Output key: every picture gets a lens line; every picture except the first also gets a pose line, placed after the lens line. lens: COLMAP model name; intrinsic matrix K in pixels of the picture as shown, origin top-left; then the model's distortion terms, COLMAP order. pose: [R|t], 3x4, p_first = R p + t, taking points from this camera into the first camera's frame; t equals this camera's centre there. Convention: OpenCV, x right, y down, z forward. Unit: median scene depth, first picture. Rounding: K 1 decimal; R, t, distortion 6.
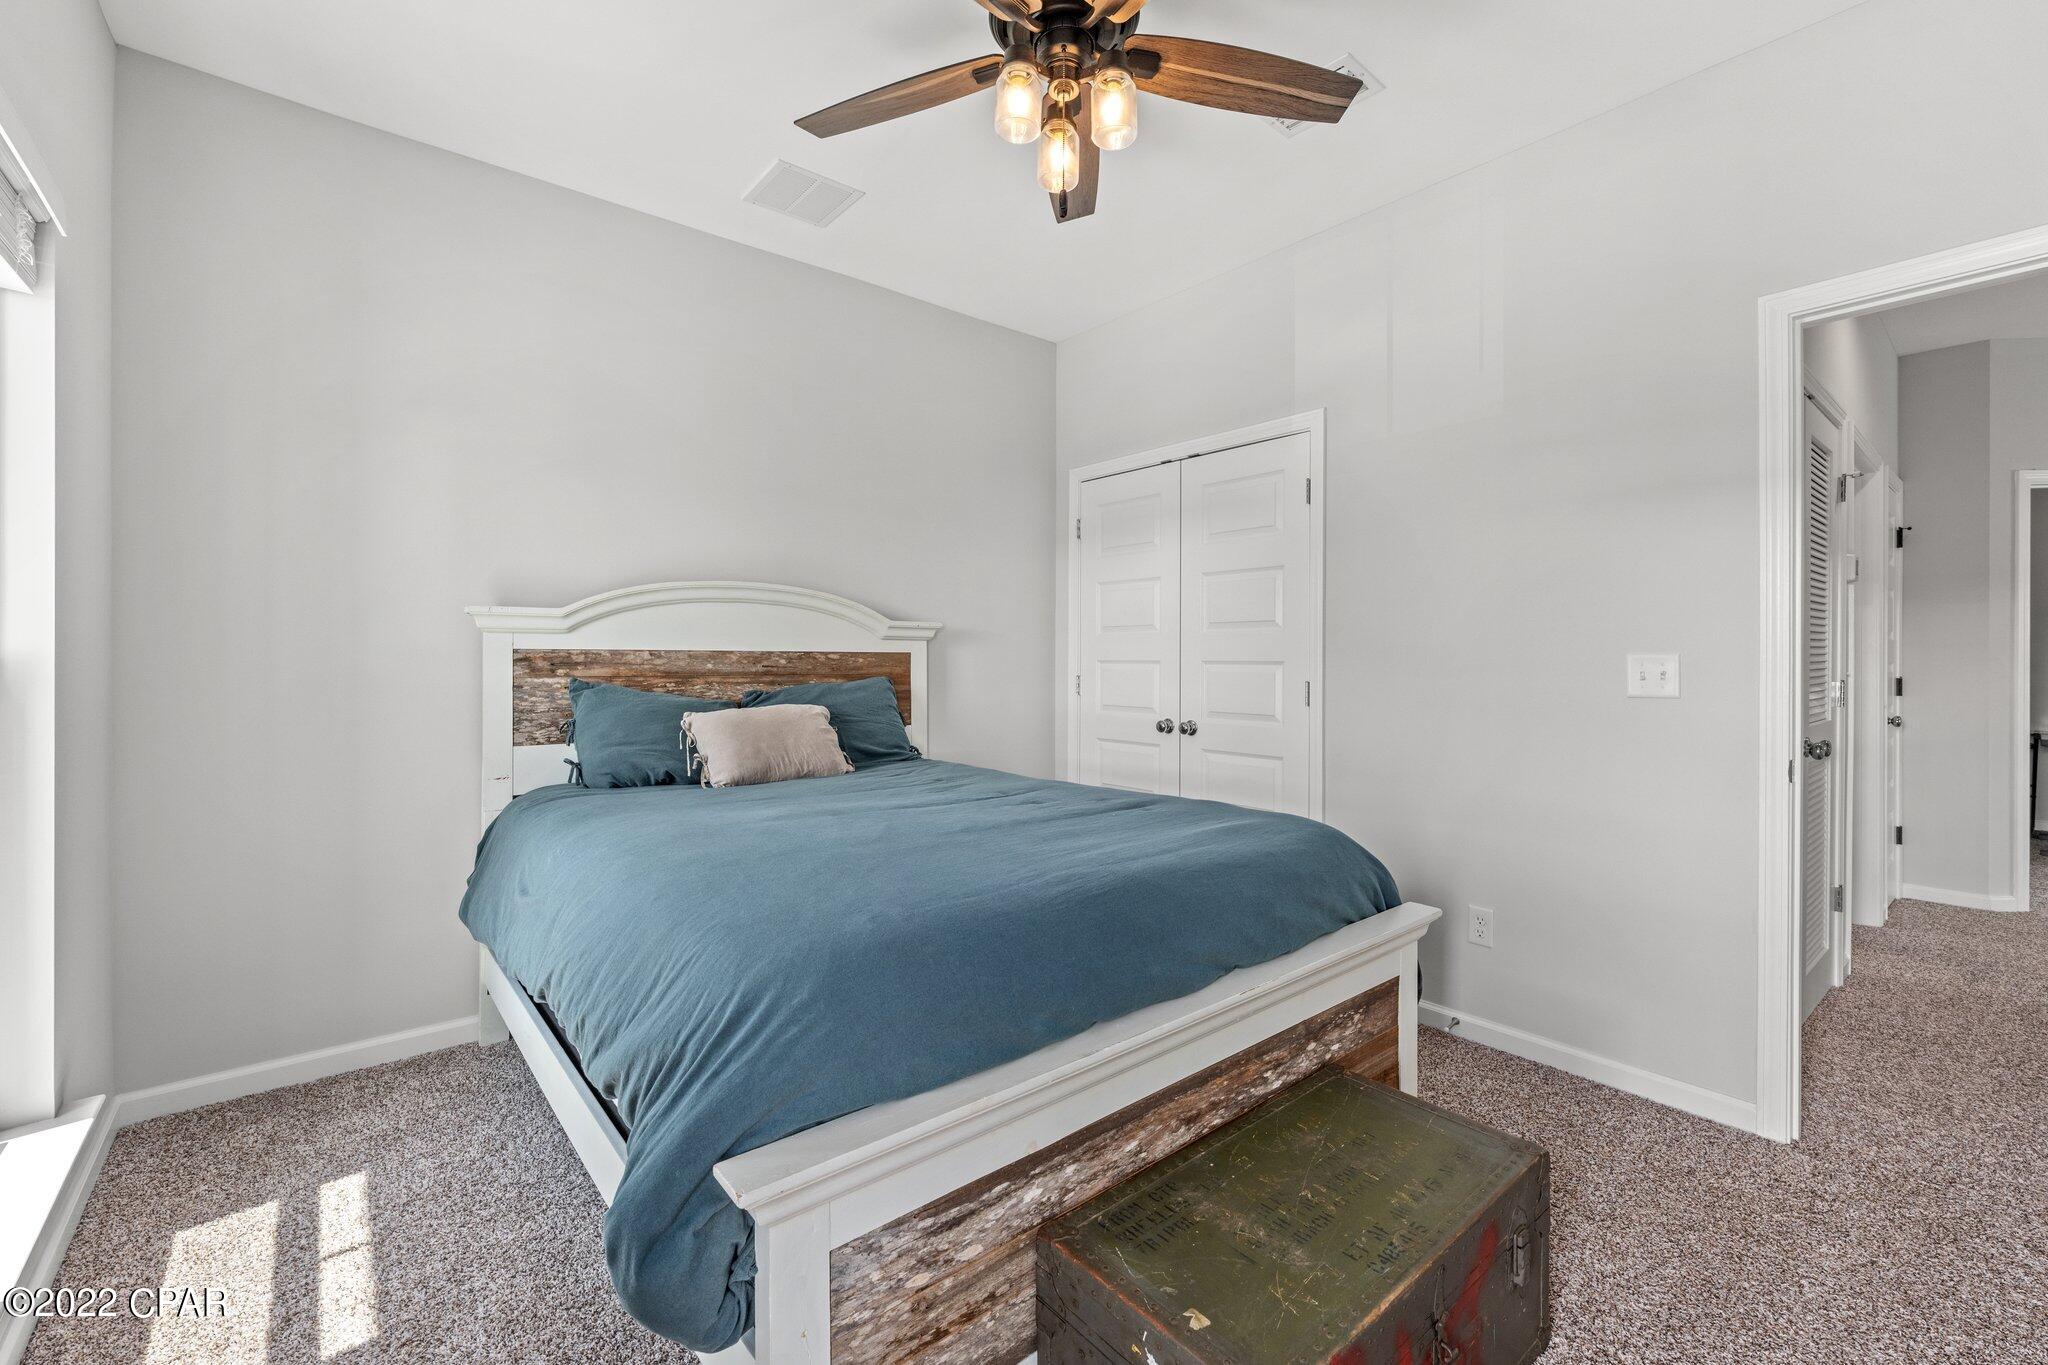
lens RADIAL K [[851.9, 0, 1038.9], [0, 851.9, 672.3], [0, 0, 1]] dist [-0.001271, -0.000017]
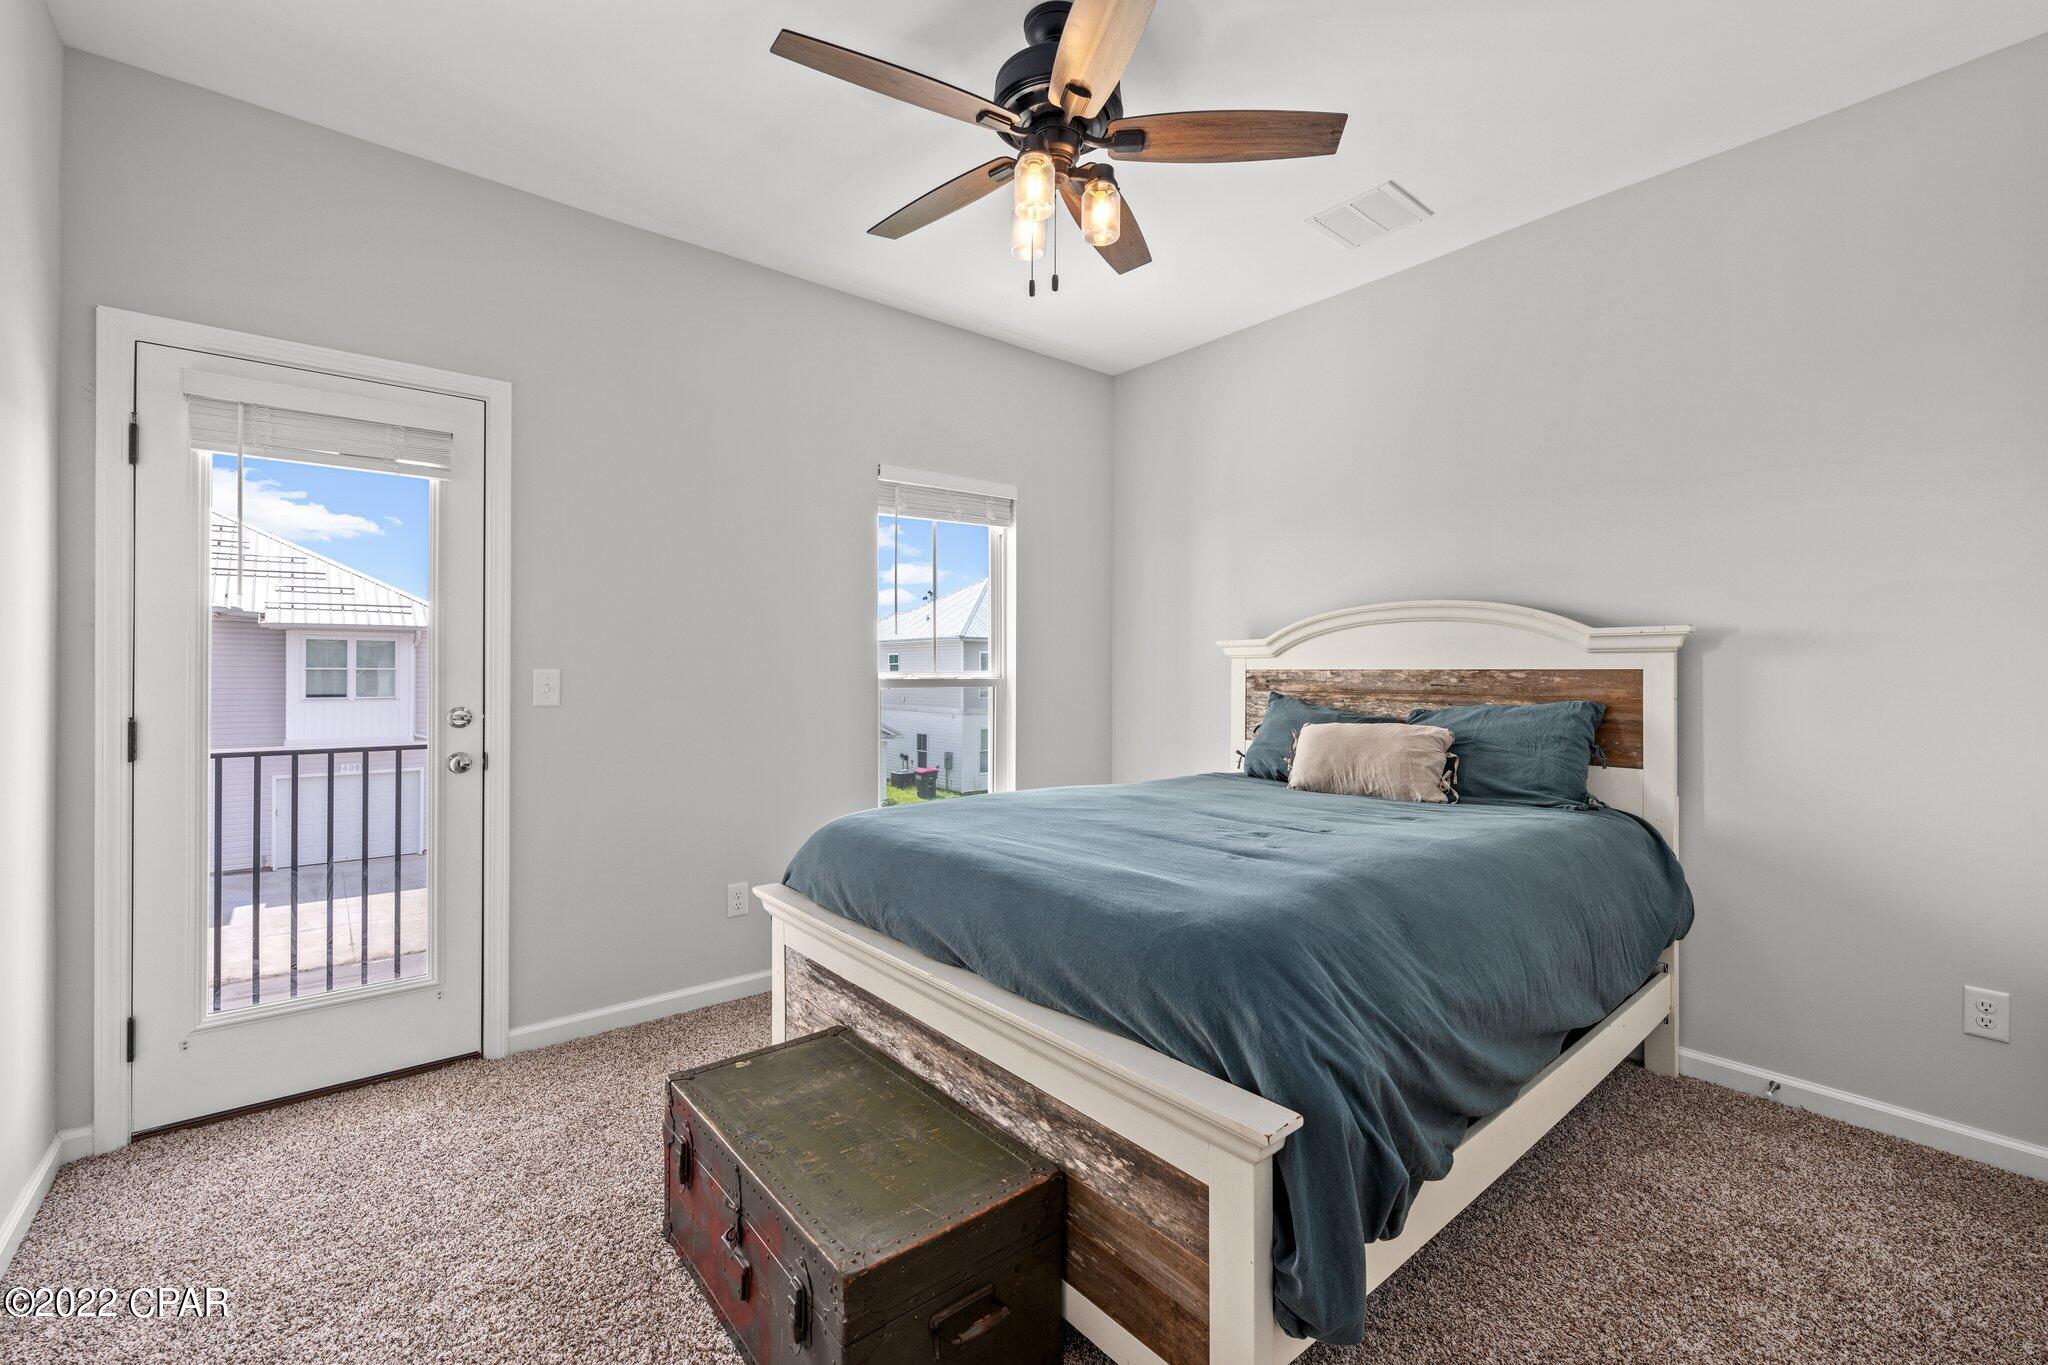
lens RADIAL K [[851.9, 0, 1027.0], [0, 851.9, 673.6], [0, 0, 1]] dist [-0.001271, -0.000017]
pose [[0.000478, -0.003705, -0.999993, 0.750995], [-0.018318, 0.999825, -0.003713, -0.009340], [0.999832, 0.018320, 0.000410, 0.617919]]
